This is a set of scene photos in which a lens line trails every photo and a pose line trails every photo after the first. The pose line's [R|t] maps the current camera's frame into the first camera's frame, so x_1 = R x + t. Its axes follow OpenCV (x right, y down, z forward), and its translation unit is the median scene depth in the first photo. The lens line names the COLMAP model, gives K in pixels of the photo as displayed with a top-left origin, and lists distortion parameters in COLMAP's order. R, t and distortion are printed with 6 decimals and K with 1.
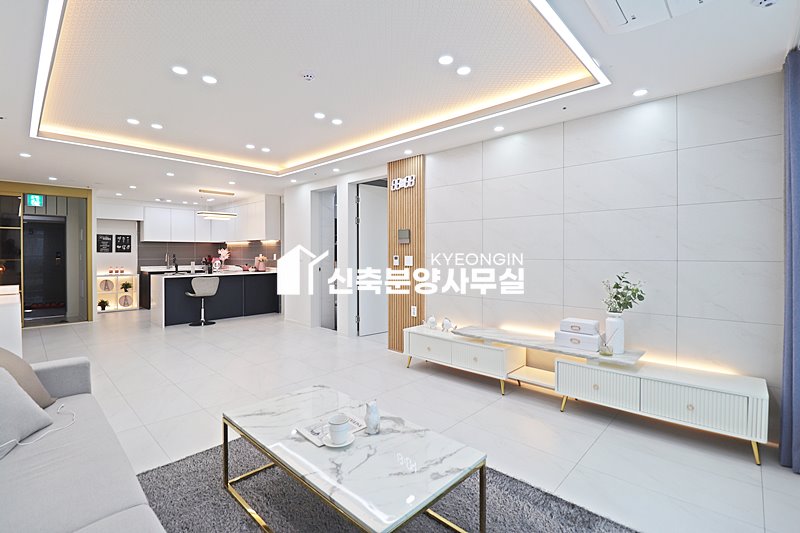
lens RADIAL K [[376.1, 0, 387.9], [0, 376.1, 256.7], [0, 0, 1]] dist [-0.006986, -0.003805]
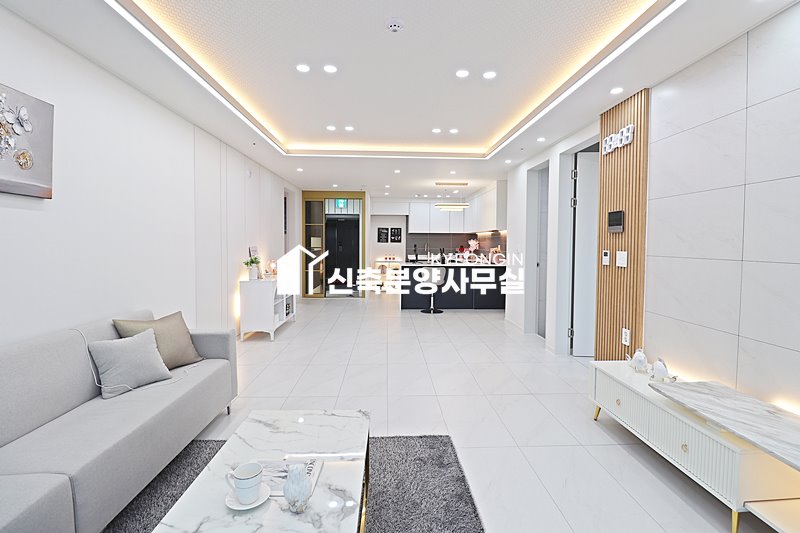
lens RADIAL K [[376.1, 0, 390.9], [0, 376.1, 258.0], [0, 0, 1]] dist [-0.006986, -0.003805]
pose [[0.722168, 0.034703, -0.690847, 0.185548], [-0.014474, 0.999280, 0.035067, -0.006619], [0.691566, -0.015325, 0.722150, 0.214402]]
